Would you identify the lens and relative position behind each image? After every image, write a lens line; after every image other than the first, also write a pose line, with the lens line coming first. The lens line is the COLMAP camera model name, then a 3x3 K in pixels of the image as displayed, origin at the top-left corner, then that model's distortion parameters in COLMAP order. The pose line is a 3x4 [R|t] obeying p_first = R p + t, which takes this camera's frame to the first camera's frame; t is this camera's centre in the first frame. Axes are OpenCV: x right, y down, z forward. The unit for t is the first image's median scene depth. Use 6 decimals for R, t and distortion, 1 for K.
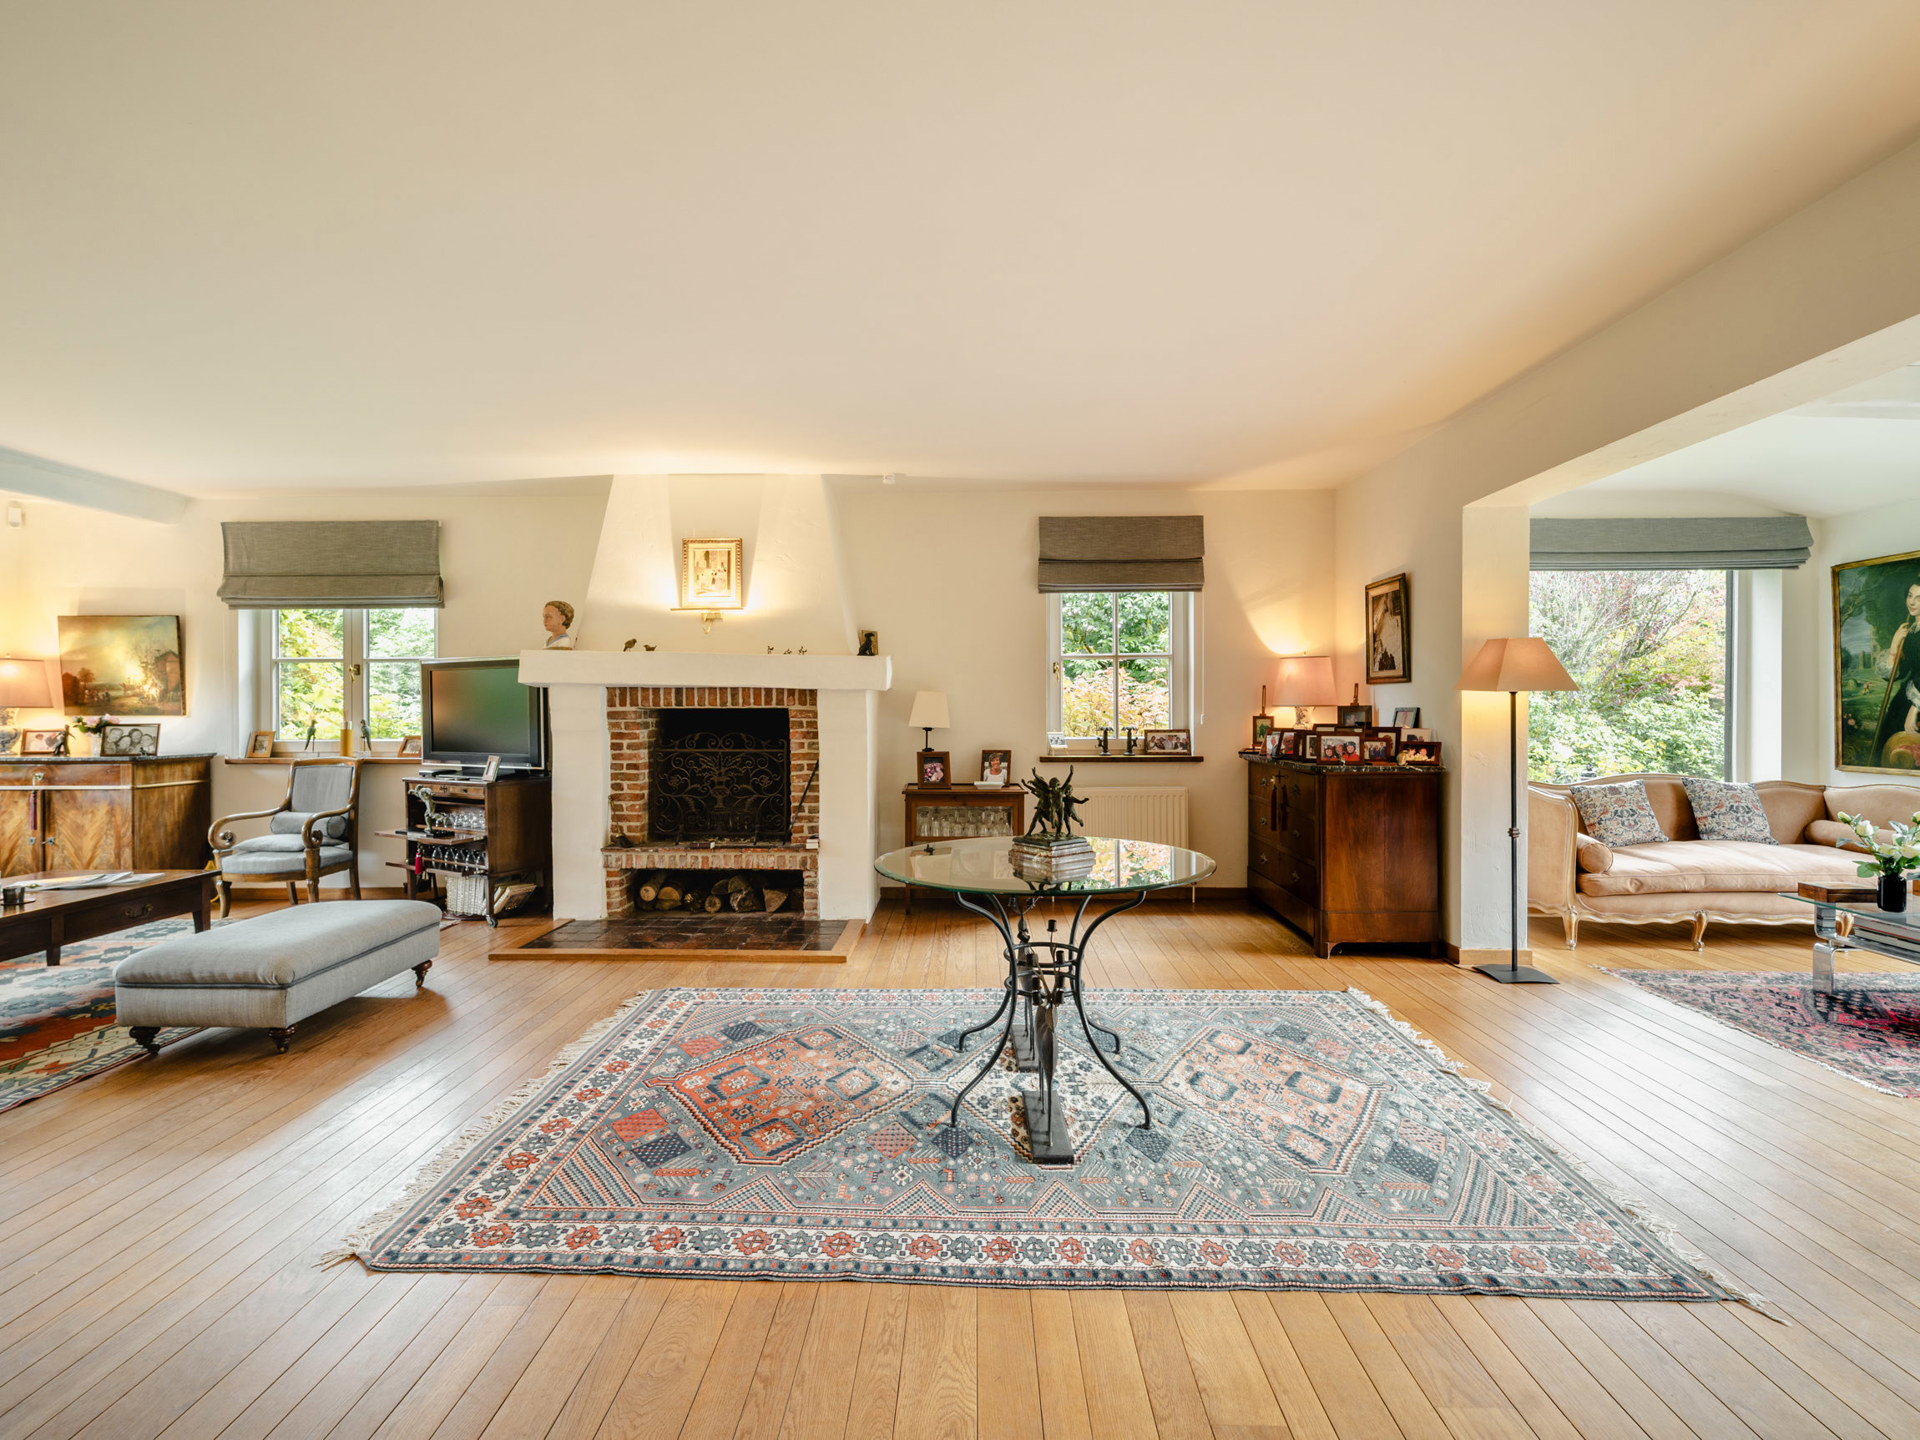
lens RADIAL K [[864.1, 0, 970.3], [0, 864.1, 729.8], [0, 0, 1]] dist [-0.000092, -0.000093]
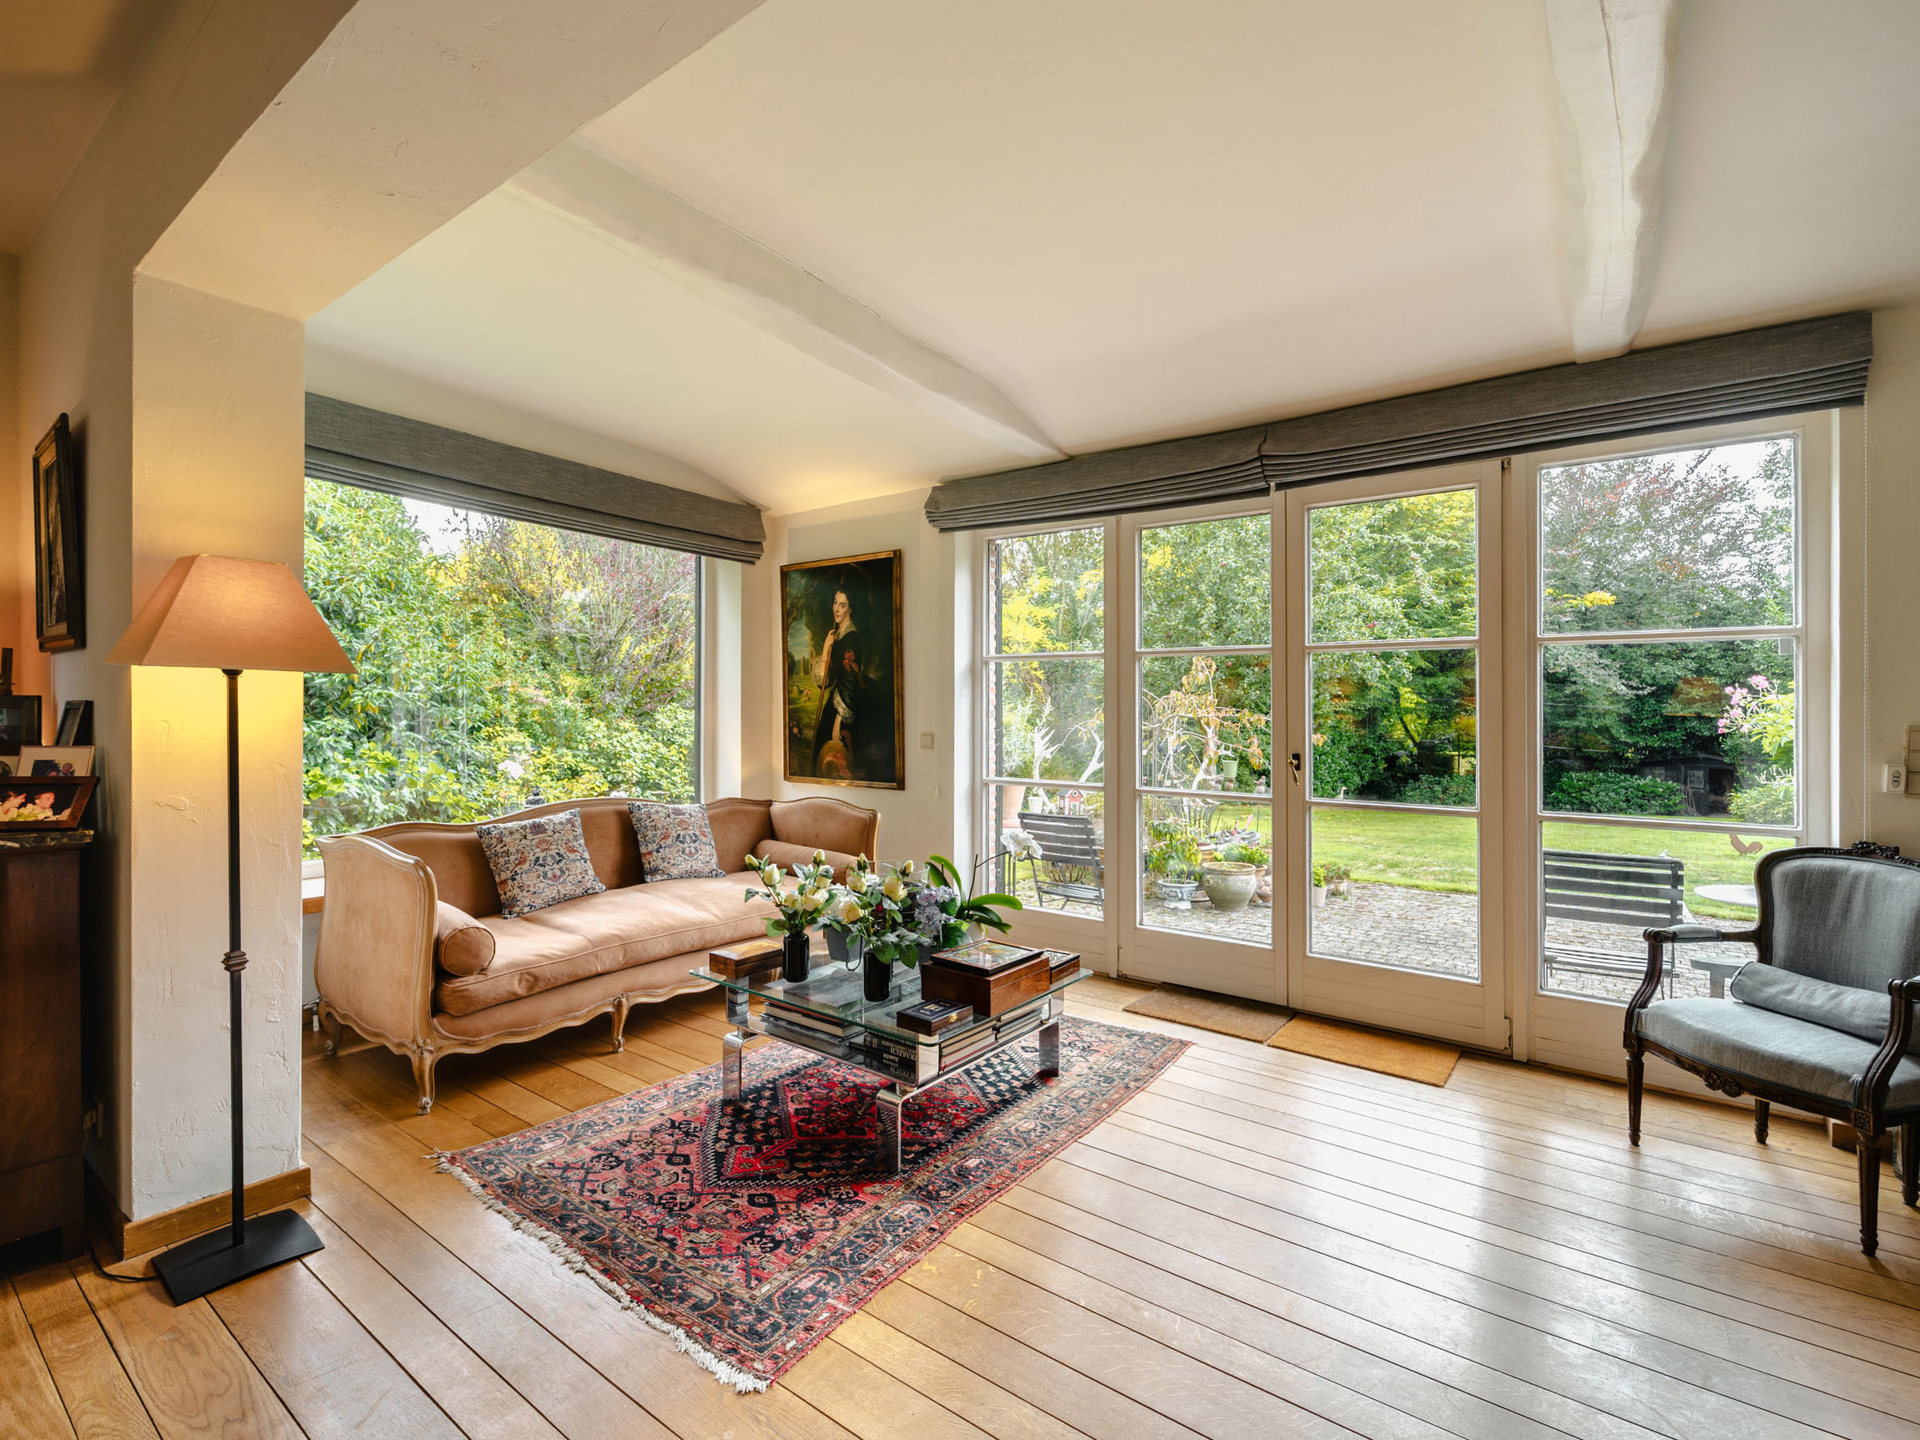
lens RADIAL K [[864.1, 0, 970.3], [0, 864.1, 729.8], [0, 0, 1]] dist [-0.000092, -0.000093]
pose [[0.583663, 0.000475, 0.811996, 0.407559], [0.002360, 0.999995, -0.002281, -0.008067], [-0.811992, 0.003248, 0.583659, 0.325011]]
